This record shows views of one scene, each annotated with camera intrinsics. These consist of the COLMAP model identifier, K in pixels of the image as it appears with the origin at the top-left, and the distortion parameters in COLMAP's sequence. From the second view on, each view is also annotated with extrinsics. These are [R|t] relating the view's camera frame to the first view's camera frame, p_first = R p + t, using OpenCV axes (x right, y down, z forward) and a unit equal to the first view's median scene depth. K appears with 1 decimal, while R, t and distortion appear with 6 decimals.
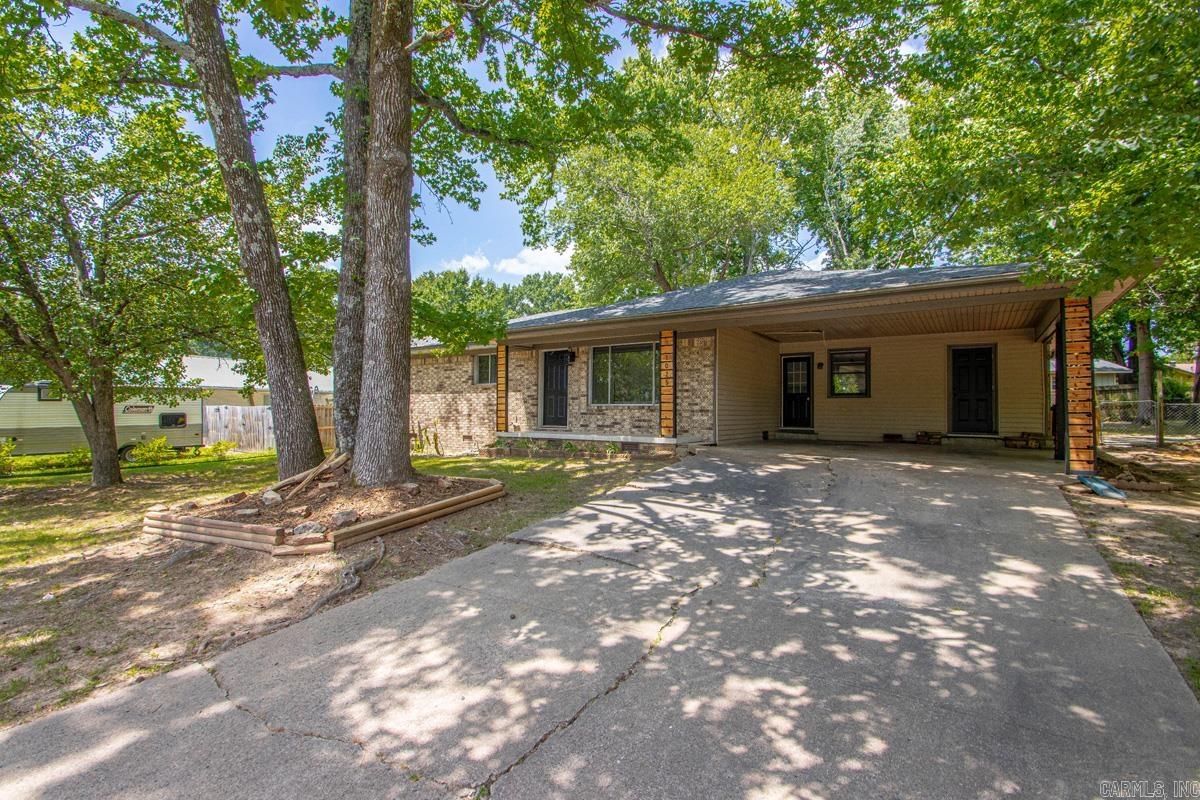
lens RADIAL K [[580.9, 0, 599.9], [0, 580.9, 395.5], [0, 0, 1]] dist [0.001210, -0.010220]
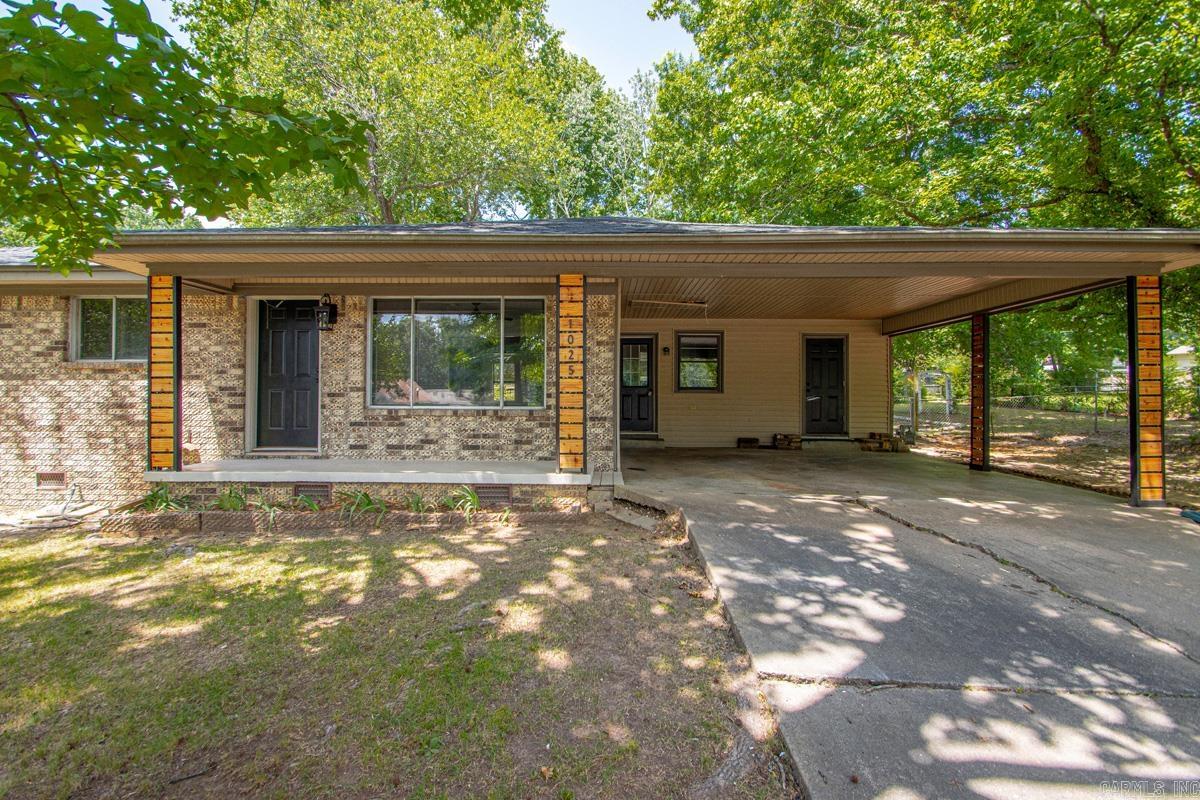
lens RADIAL K [[580.9, 0, 599.9], [0, 580.9, 395.5], [0, 0, 1]] dist [0.001210, -0.010220]
pose [[0.839819, 0.000699, 0.542867, -0.126103], [-0.016759, 0.999556, 0.024640, -0.010815], [-0.542608, -0.029791, 0.839457, 0.438199]]
